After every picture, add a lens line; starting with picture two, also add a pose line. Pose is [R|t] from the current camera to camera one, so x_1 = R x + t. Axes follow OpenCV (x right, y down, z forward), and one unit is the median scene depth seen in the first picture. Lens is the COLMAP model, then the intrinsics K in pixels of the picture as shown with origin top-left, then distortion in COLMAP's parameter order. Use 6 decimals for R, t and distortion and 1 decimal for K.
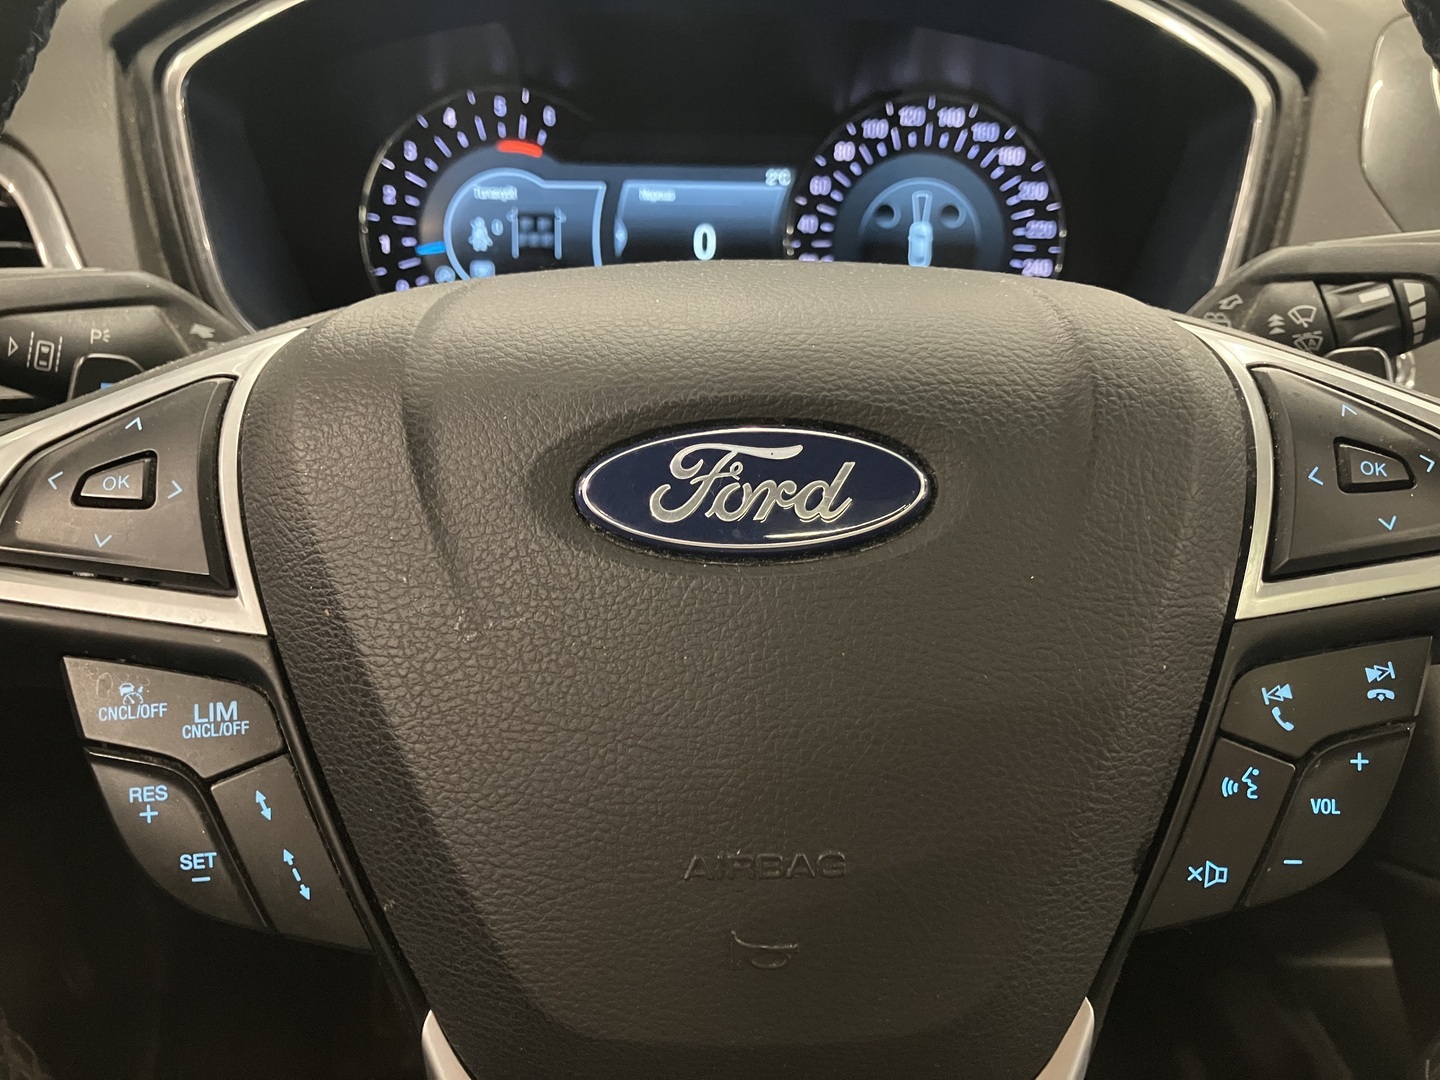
lens RADIAL K [[1190.2, 0, 713.1], [0, 1190.2, 551.0], [0, 0, 1]] dist [0.009996, -0.003121]
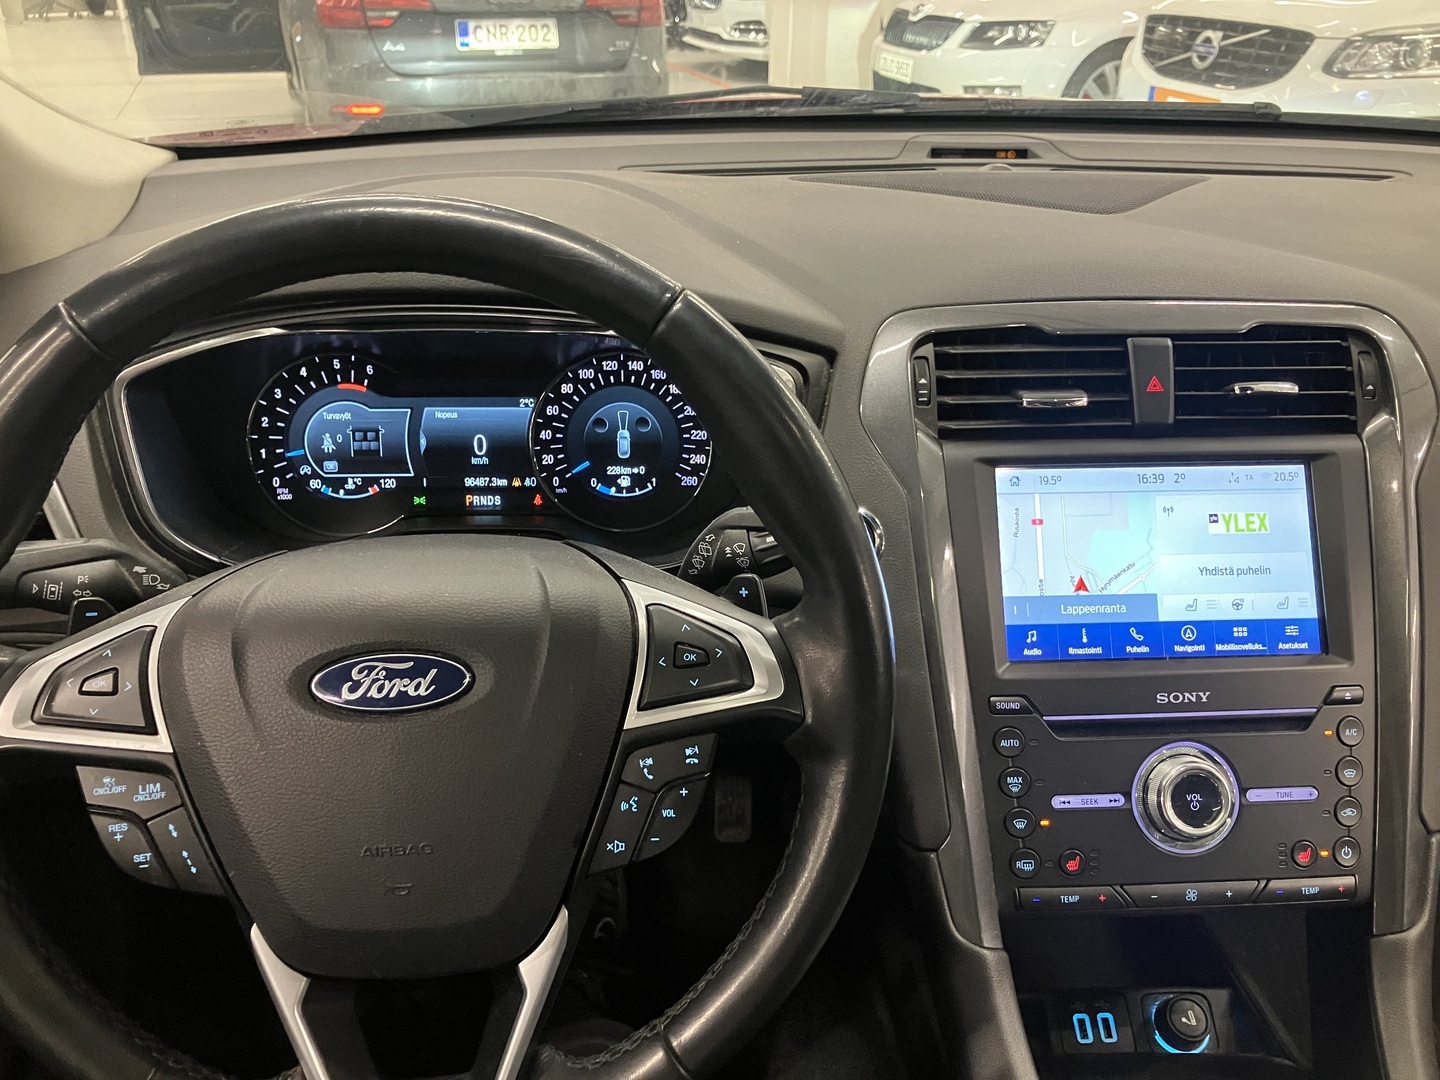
lens RADIAL K [[1190.2, 0, 713.1], [0, 1190.2, 551.0], [0, 0, 1]] dist [0.009996, -0.003121]
pose [[0.998815, -0.026576, 0.040769, 0.508337], [0.026995, 0.999588, -0.009773, -0.238109], [-0.040493, 0.010862, 0.999121, -1.165399]]
